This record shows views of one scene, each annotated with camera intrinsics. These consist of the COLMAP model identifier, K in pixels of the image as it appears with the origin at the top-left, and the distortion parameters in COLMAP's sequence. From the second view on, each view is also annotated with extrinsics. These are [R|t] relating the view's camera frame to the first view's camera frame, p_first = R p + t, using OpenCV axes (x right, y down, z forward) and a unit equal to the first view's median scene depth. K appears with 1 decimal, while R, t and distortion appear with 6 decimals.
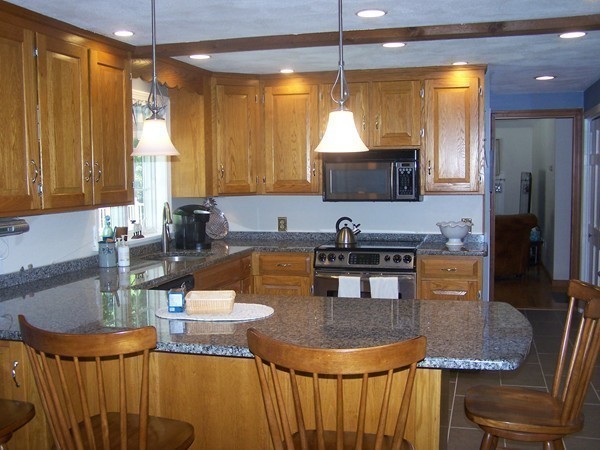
lens RADIAL K [[679.3, 0, 301.5], [0, 679.3, 238.6], [0, 0, 1]] dist [-0.189273, 0.333621]
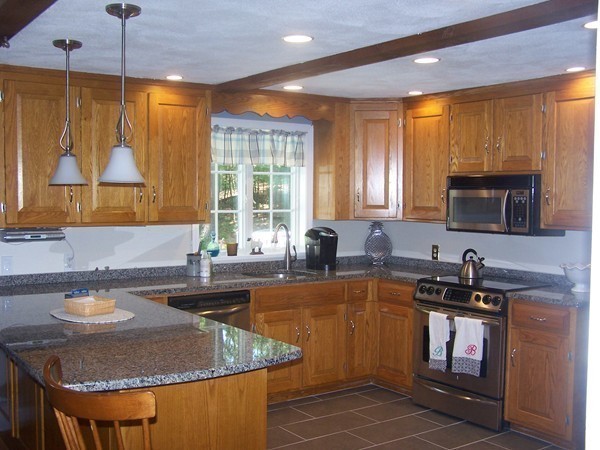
lens RADIAL K [[679.3, 0, 301.5], [0, 679.3, 238.6], [0, 0, 1]] dist [-0.189273, 0.333621]
pose [[0.778961, 0.057510, -0.624429, 0.474294], [-0.076131, 0.997093, -0.003139, -0.026868], [0.622434, 0.049984, 0.781075, 0.163413]]
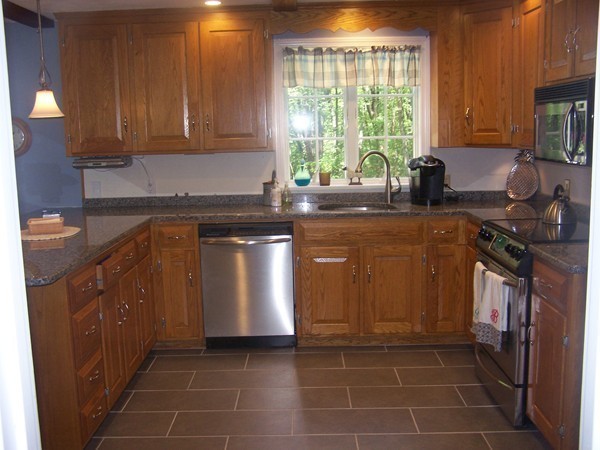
lens RADIAL K [[679.3, 0, 301.5], [0, 679.3, 238.6], [0, 0, 1]] dist [-0.189273, 0.333621]
pose [[0.263109, 0.158883, -0.951593, 0.673466], [-0.073838, 0.986769, 0.144340, -0.058516], [0.961936, 0.032286, 0.271359, 0.604260]]
